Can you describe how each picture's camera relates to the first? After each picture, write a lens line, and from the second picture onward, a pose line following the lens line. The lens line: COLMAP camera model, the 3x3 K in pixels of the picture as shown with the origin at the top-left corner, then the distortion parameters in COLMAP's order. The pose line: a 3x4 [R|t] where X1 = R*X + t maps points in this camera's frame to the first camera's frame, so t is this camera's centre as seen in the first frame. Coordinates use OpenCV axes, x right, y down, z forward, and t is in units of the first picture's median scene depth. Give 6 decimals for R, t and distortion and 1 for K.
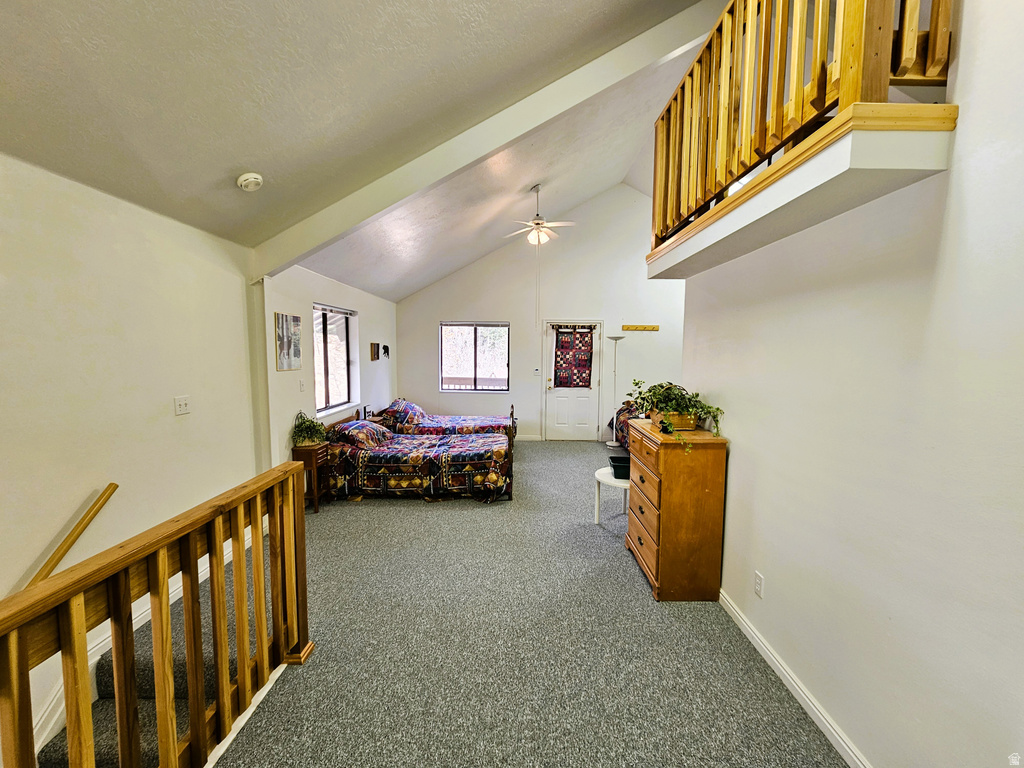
lens RADIAL K [[432.2, 0, 506.8], [0, 432.2, 387.7], [0, 0, 1]] dist [-0.006619, 0.003152]
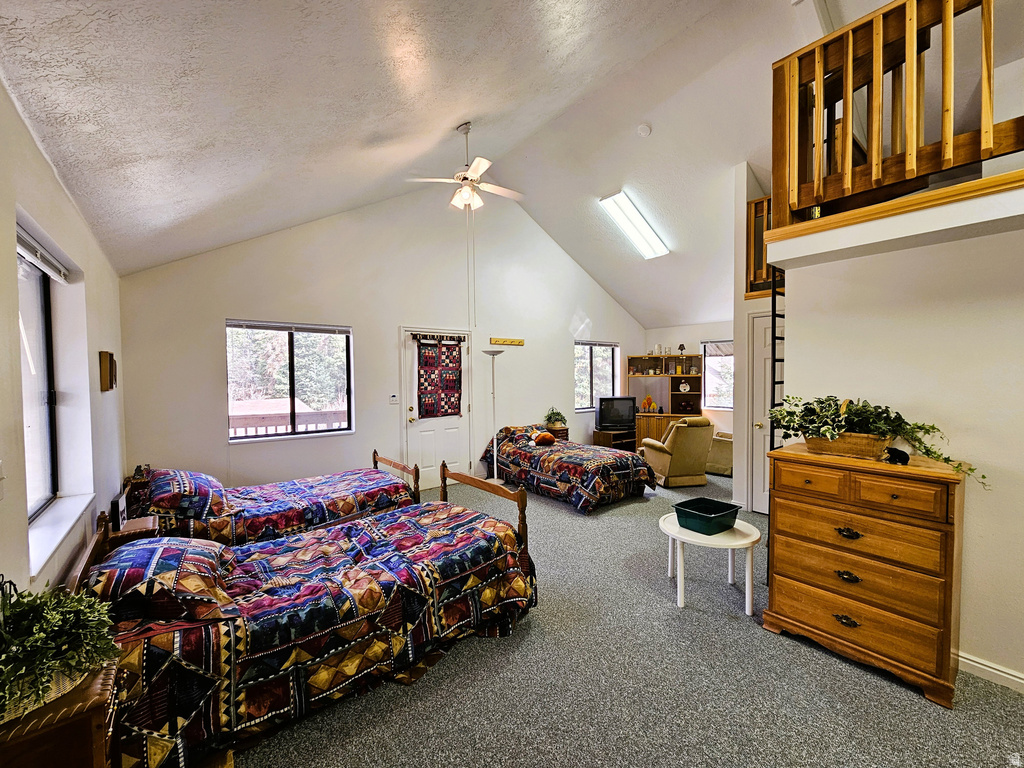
lens RADIAL K [[432.2, 0, 533.7], [0, 432.2, 386.4], [0, 0, 1]] dist [-0.006619, 0.003152]
pose [[0.761233, -0.033910, 0.647592, -0.215919], [0.070971, 0.996990, -0.031219, -0.018622], [-0.644584, 0.069725, 0.761348, 0.312276]]
